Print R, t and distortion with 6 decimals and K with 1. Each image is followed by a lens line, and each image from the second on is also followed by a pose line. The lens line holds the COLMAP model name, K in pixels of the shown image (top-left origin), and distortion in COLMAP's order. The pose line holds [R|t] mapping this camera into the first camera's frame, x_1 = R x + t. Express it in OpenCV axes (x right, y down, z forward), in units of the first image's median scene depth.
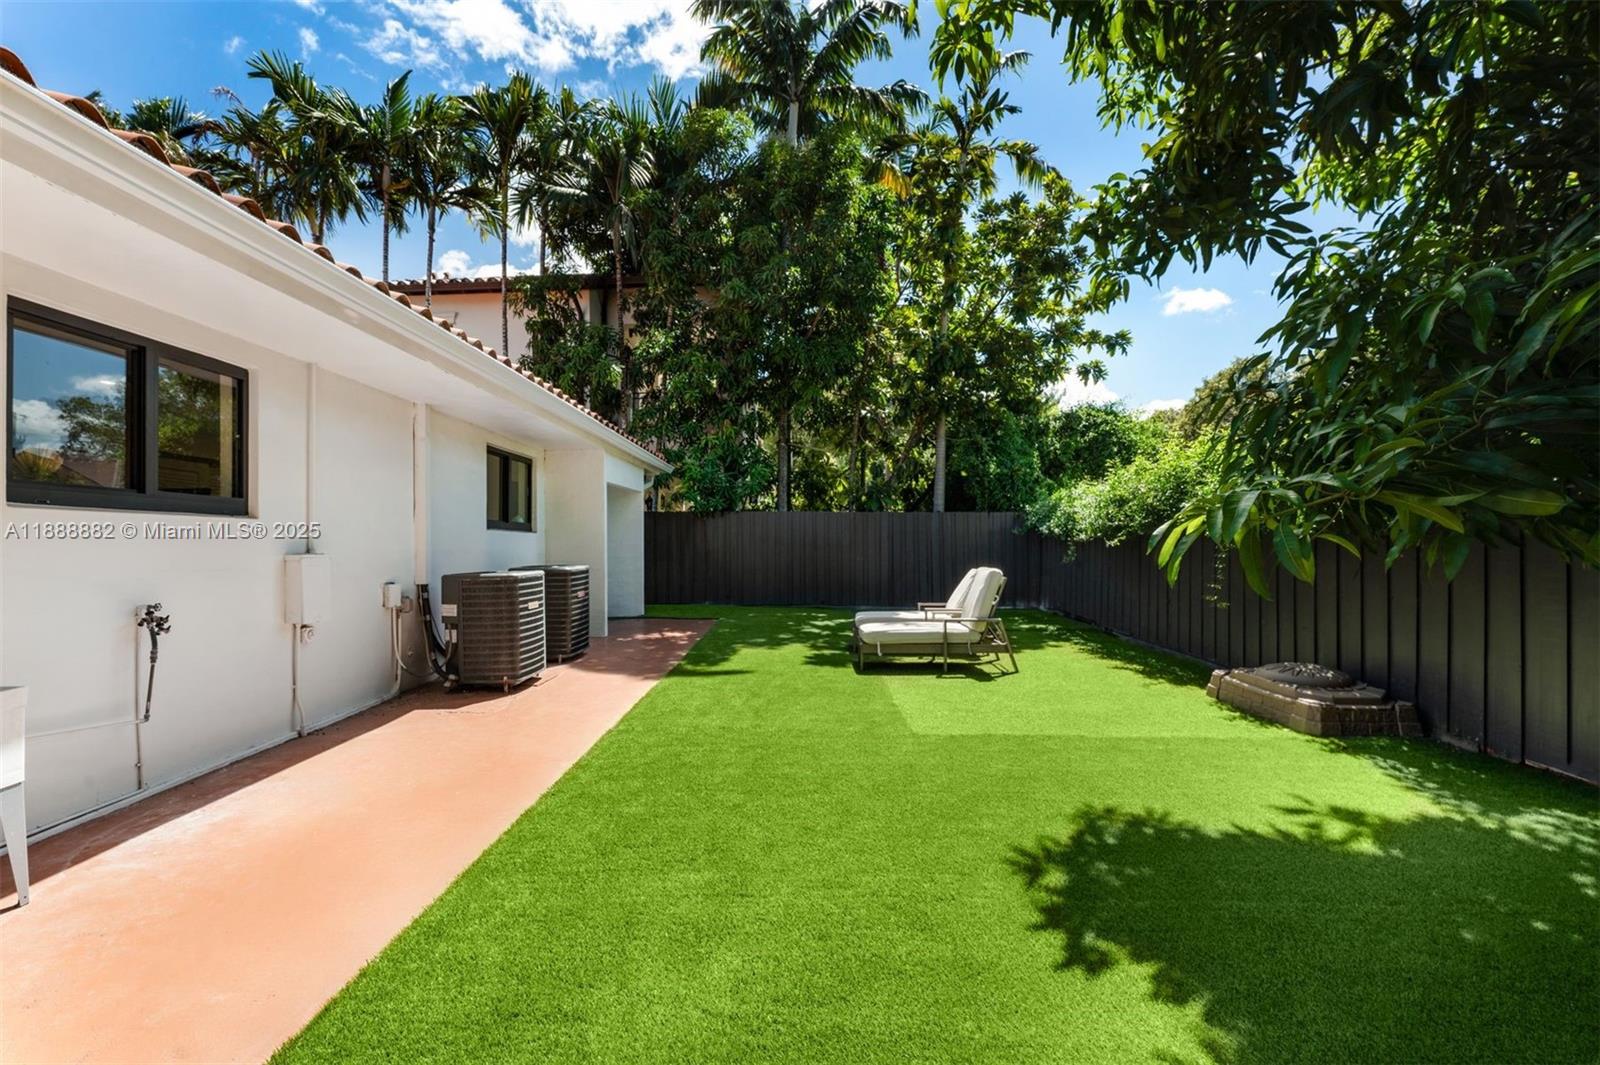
lens RADIAL K [[673.8, 0, 800.0], [0, 673.8, 532.5], [0, 0, 1]] dist [-0.001352, 0.000059]
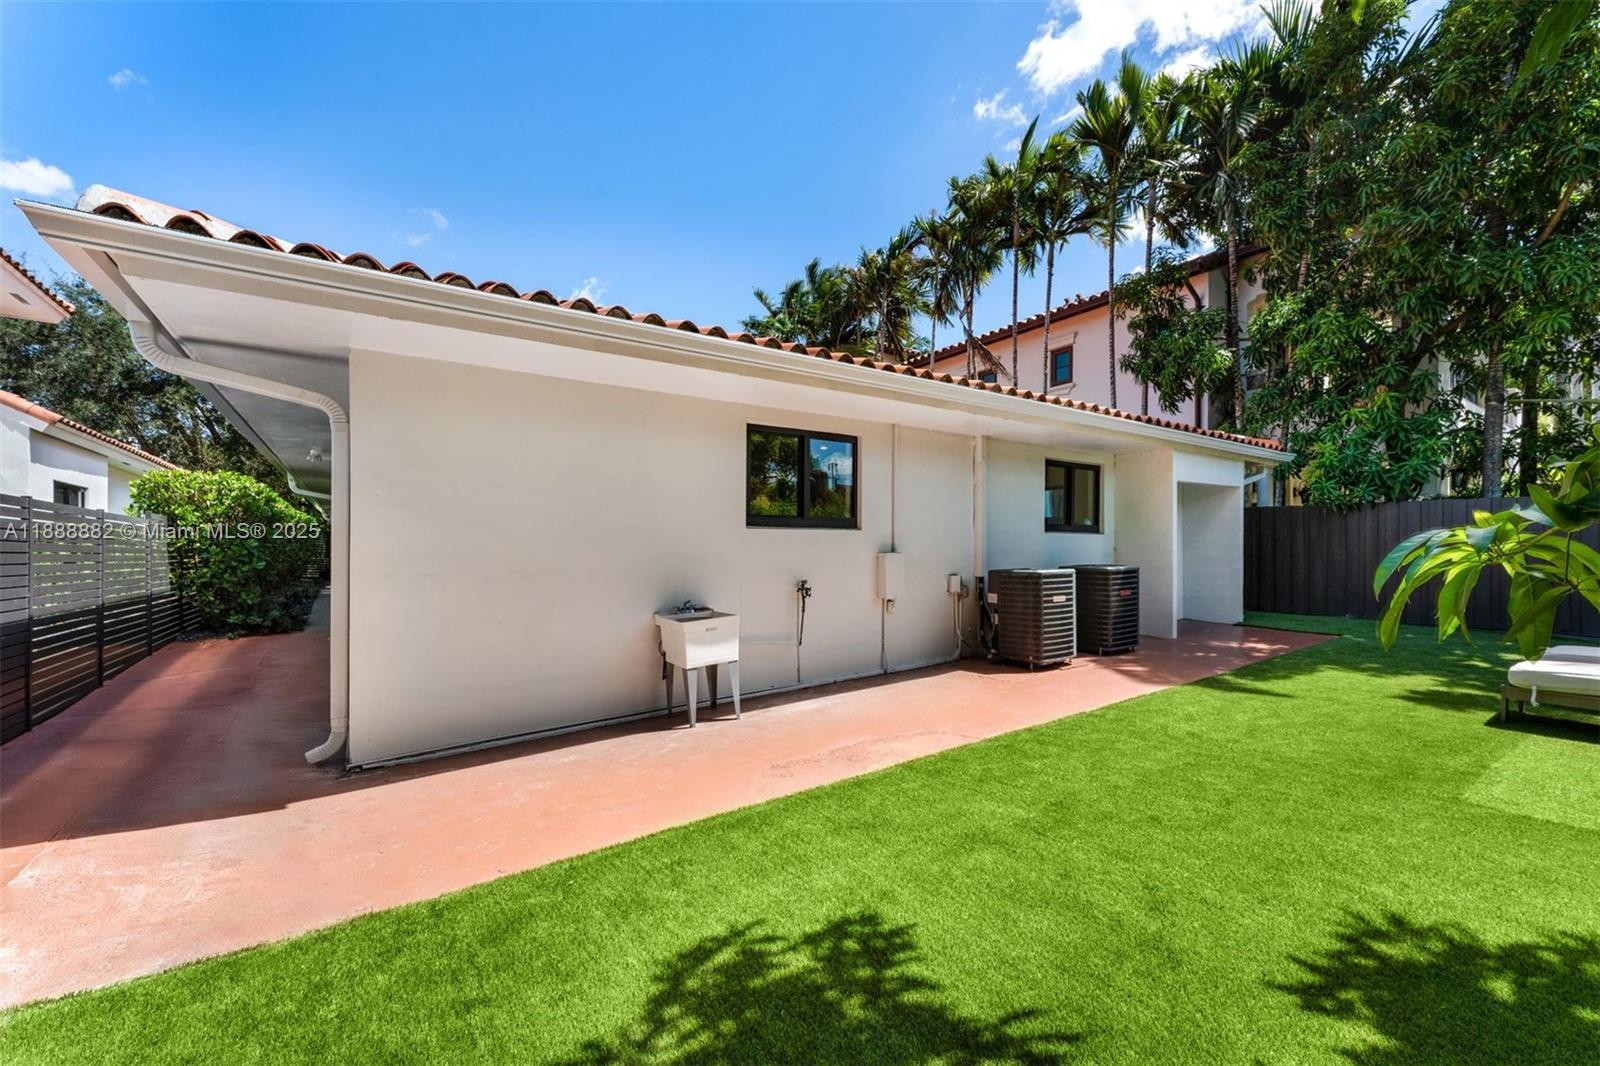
lens RADIAL K [[673.8, 0, 800.0], [0, 673.8, 533.0], [0, 0, 1]] dist [-0.001352, 0.000059]
pose [[0.592617, -0.011409, -0.805403, 0.275301], [0.015141, 0.999881, -0.003024, -0.007851], [0.805342, -0.010403, 0.592719, -0.036648]]
